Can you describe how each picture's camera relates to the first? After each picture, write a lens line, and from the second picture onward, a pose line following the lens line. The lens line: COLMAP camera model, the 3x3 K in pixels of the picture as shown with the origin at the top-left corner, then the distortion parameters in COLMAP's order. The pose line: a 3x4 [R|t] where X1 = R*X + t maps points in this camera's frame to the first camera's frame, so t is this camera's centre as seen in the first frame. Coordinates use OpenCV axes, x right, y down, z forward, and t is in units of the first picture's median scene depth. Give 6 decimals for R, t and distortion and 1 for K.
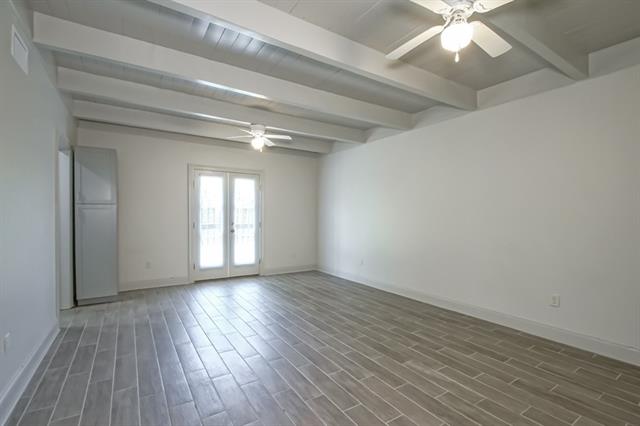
lens RADIAL K [[295.0, 0, 314.5], [0, 295.0, 220.1], [0, 0, 1]] dist [0.017214, -0.000019]
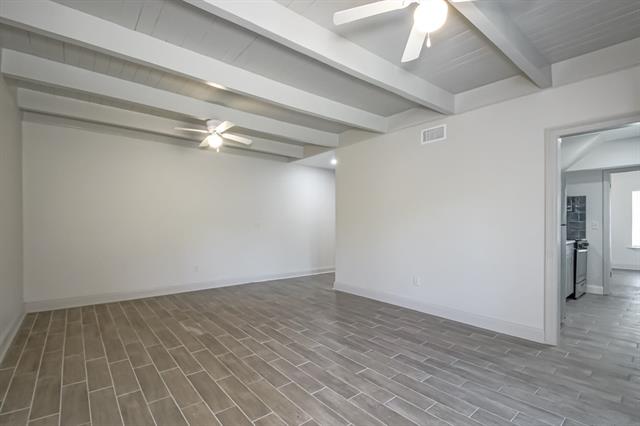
lens RADIAL K [[295.0, 0, 314.5], [0, 295.0, 220.1], [0, 0, 1]] dist [0.017214, -0.000019]
pose [[-0.992204, -0.002722, -0.124592, -0.010018], [-0.002772, 0.999996, 0.000225, -0.014241], [0.124591, 0.000569, -0.992208, 2.064461]]
